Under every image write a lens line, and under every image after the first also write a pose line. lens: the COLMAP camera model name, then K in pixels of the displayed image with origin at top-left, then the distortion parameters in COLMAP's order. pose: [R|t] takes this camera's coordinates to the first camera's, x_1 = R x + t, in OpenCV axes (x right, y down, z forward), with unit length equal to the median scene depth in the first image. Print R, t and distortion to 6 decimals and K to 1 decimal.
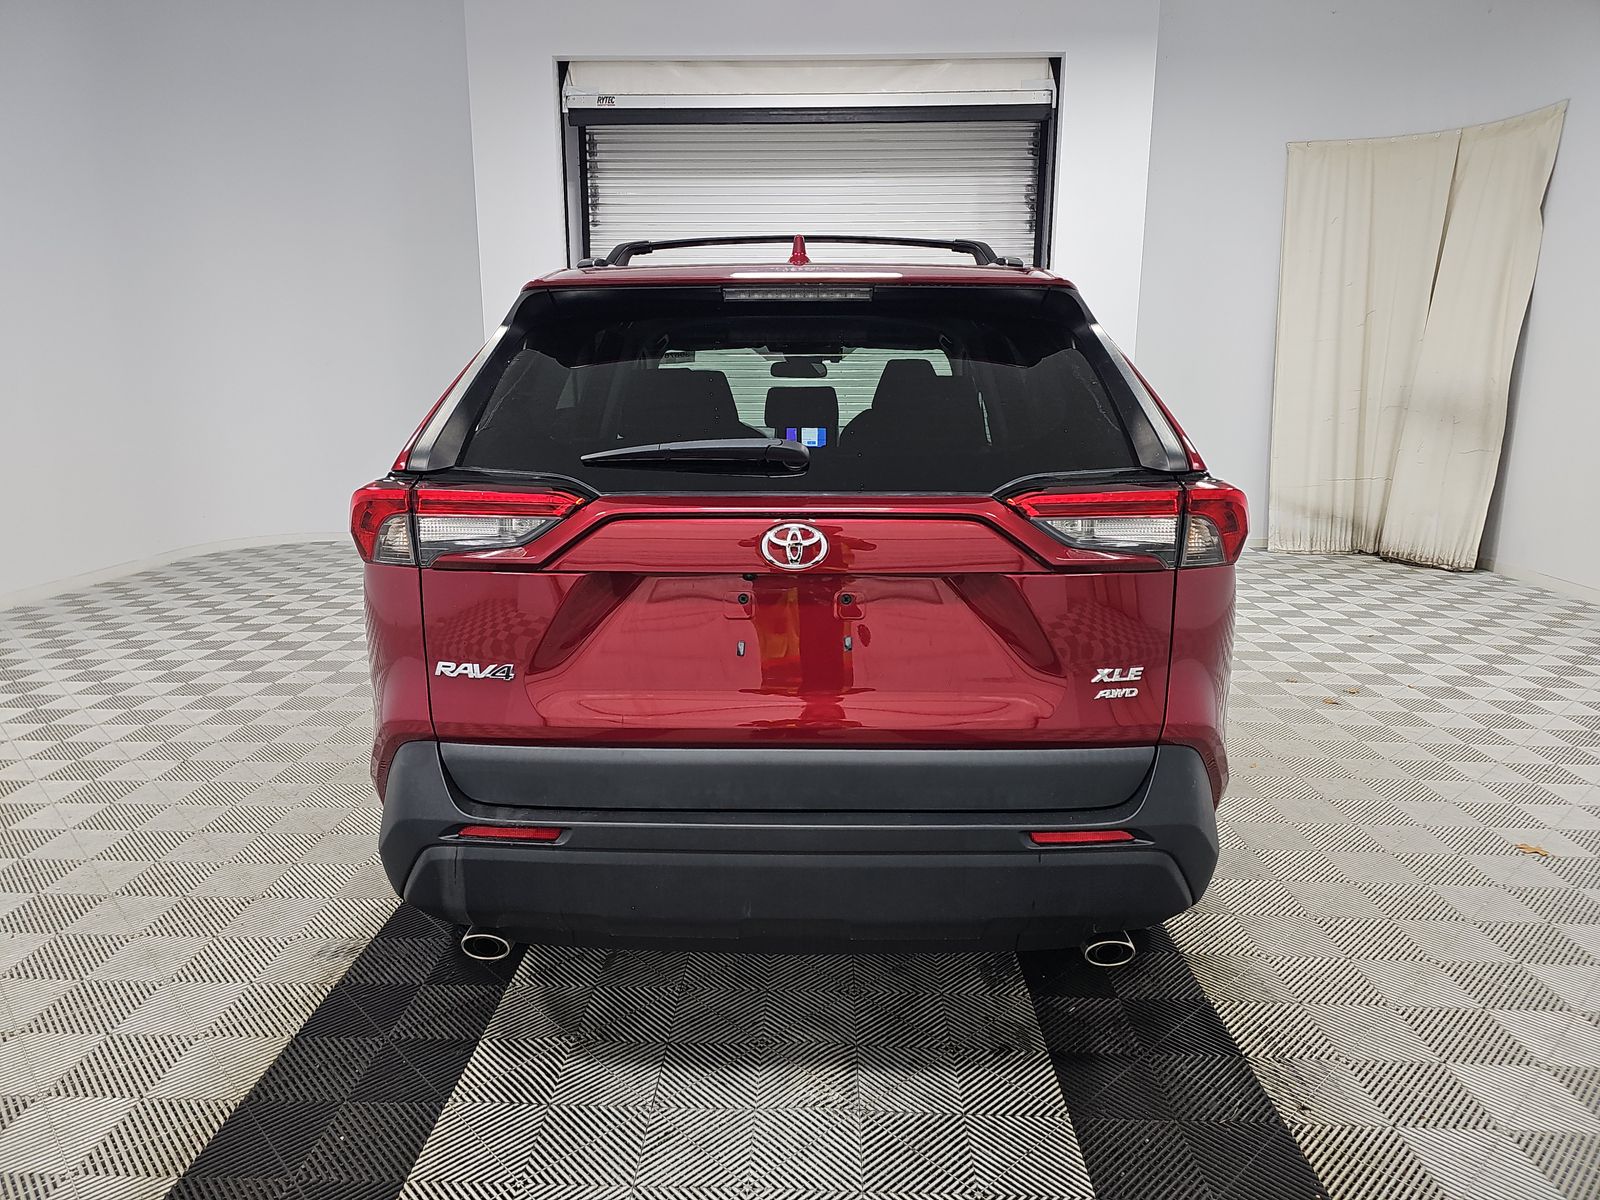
lens RADIAL K [[1013.4, 0, 788.7], [0, 1013.4, 597.5], [0, 0, 1]] dist [0.026261, -0.000137]
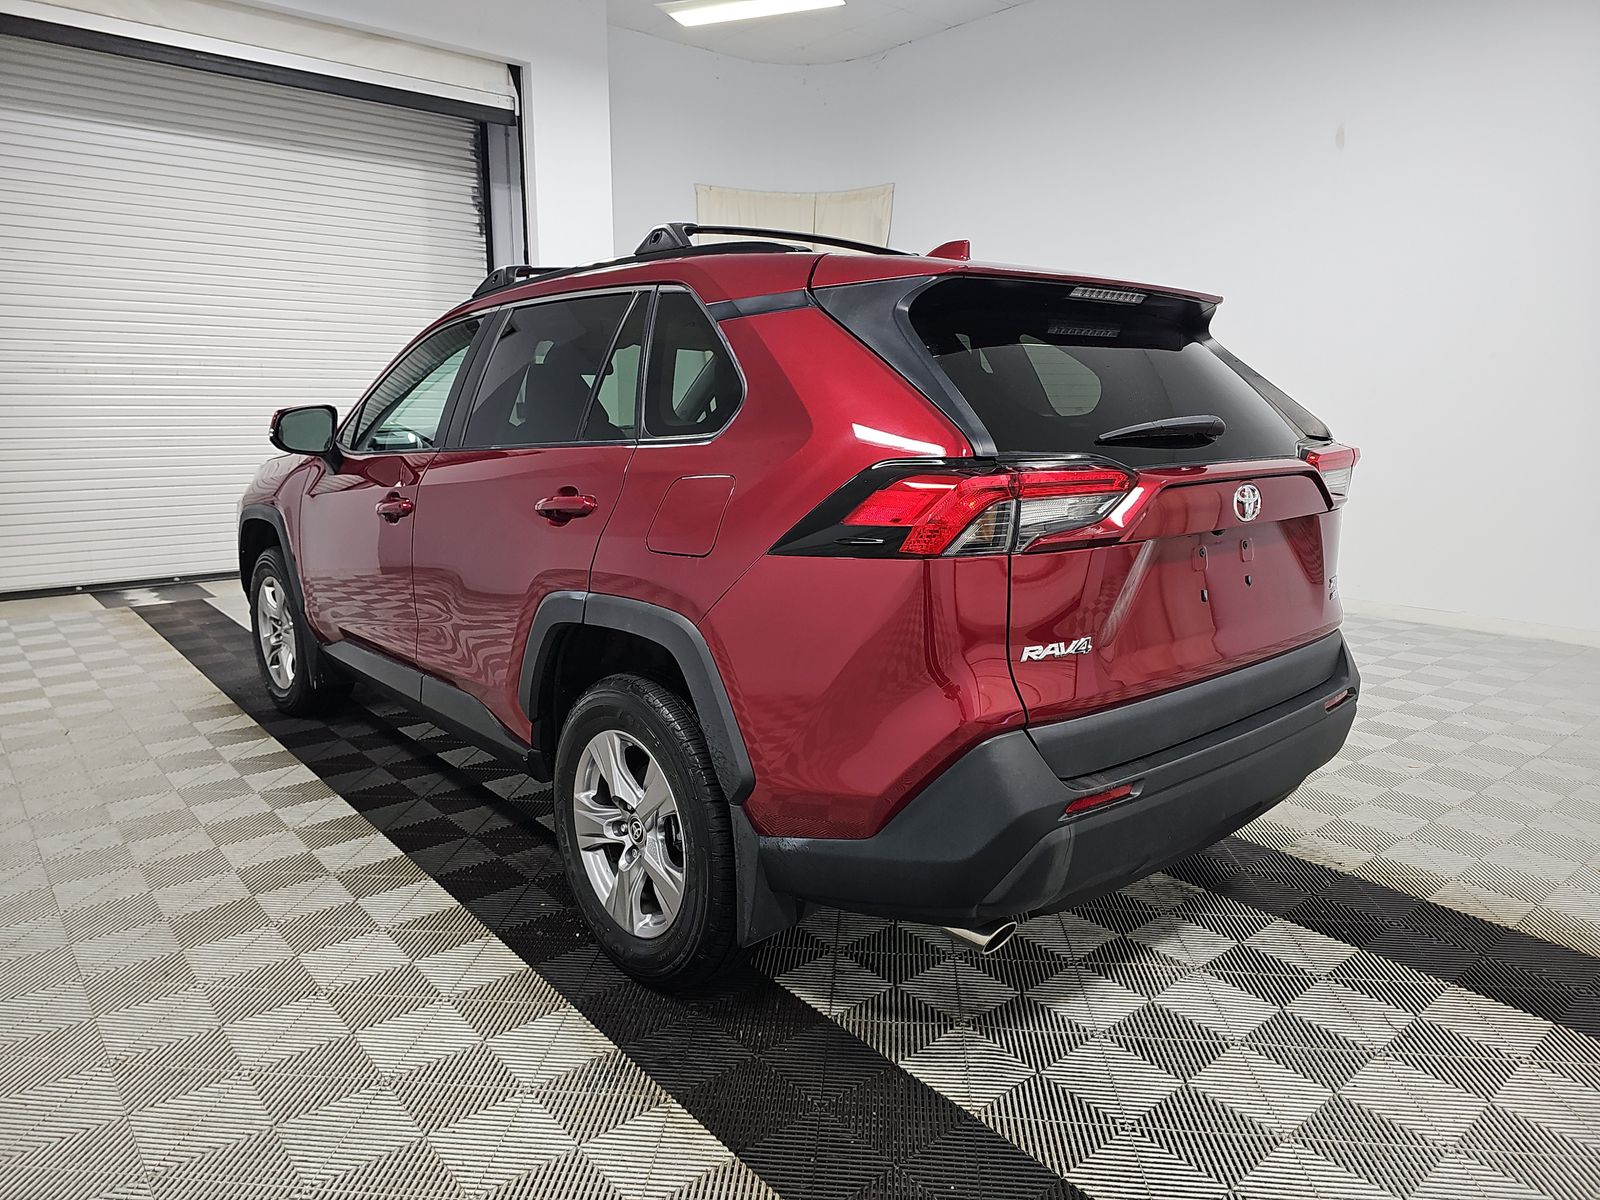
lens RADIAL K [[1013.4, 0, 788.7], [0, 1013.4, 597.5], [0, 0, 1]] dist [0.026261, -0.000137]
pose [[0.761532, -0.122903, 0.636367, -1.133823], [0.129147, 0.990941, 0.036834, -0.050528], [-0.635130, 0.054134, 0.770506, 0.381372]]
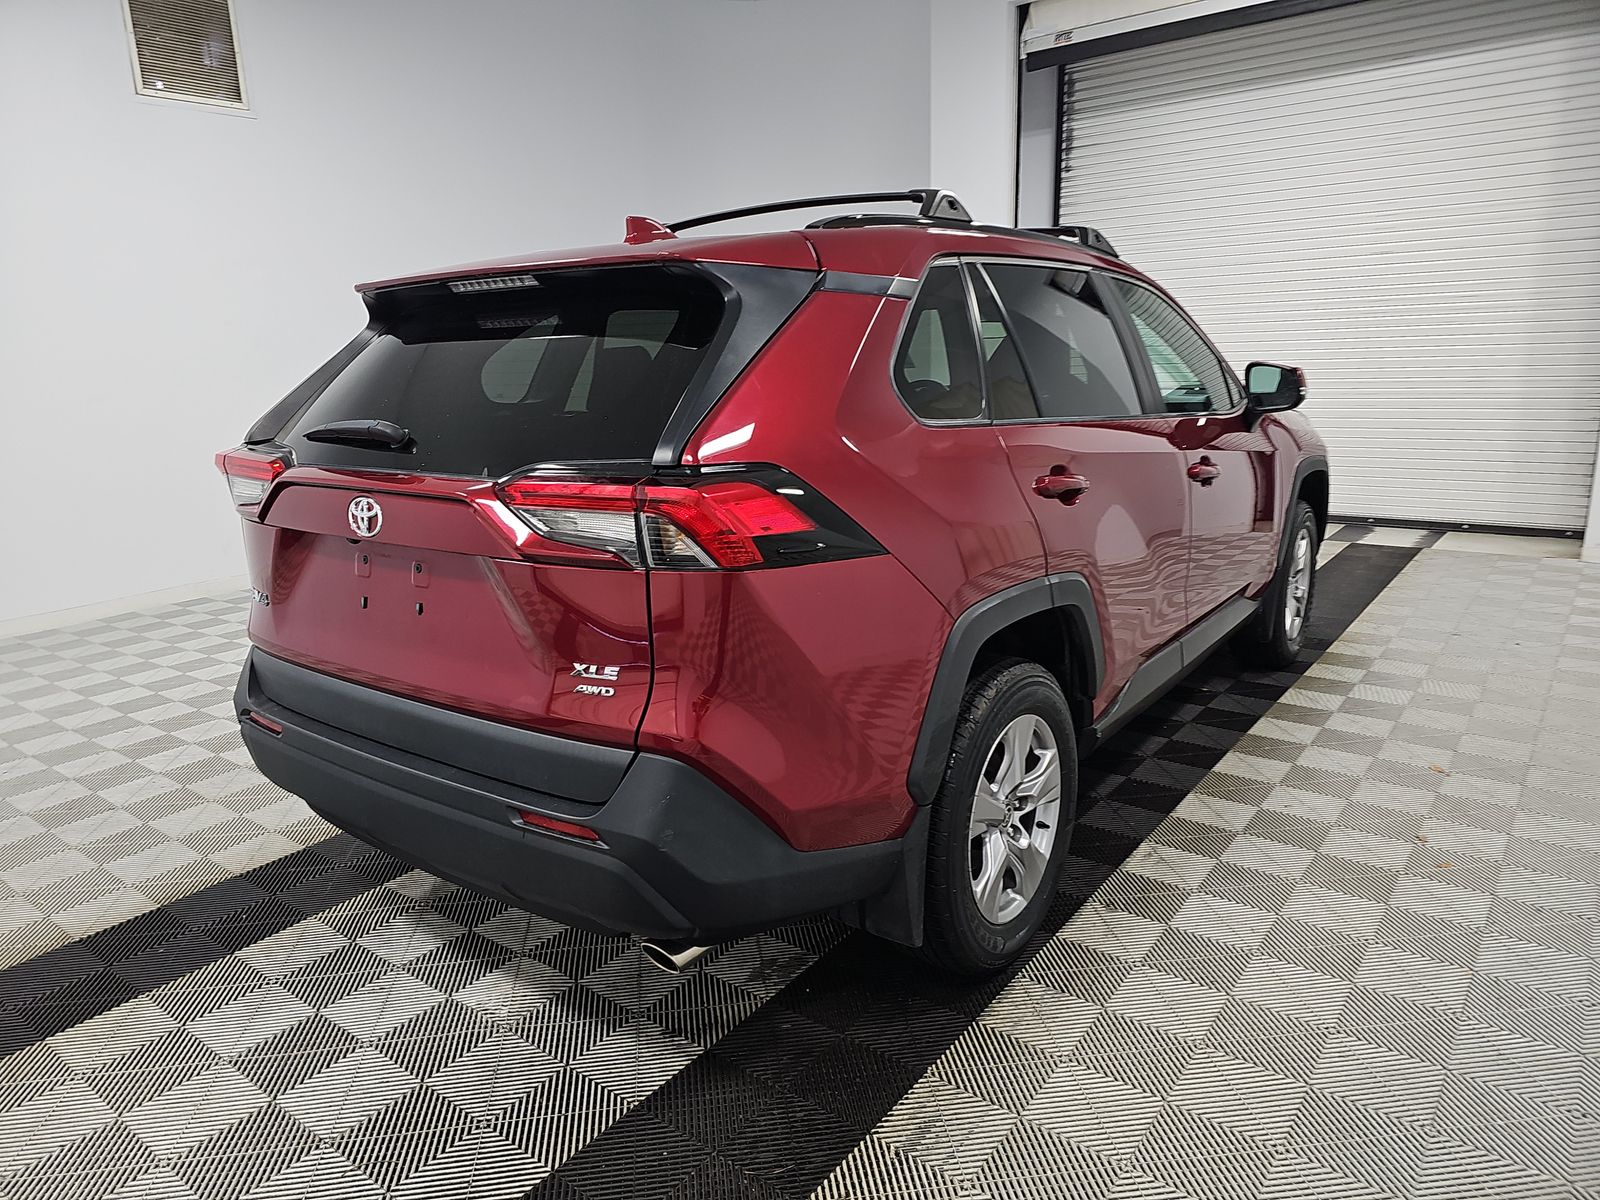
lens RADIAL K [[1057.5, 0, 800.0], [0, 1057.5, 600.0], [0, 0, 1]] dist [0.008396, 0.001330]
pose [[0.807876, 0.114418, -0.578139, 1.050520], [-0.091591, 0.993430, 0.068620, -0.079395], [0.582192, -0.002484, 0.813047, 0.281290]]
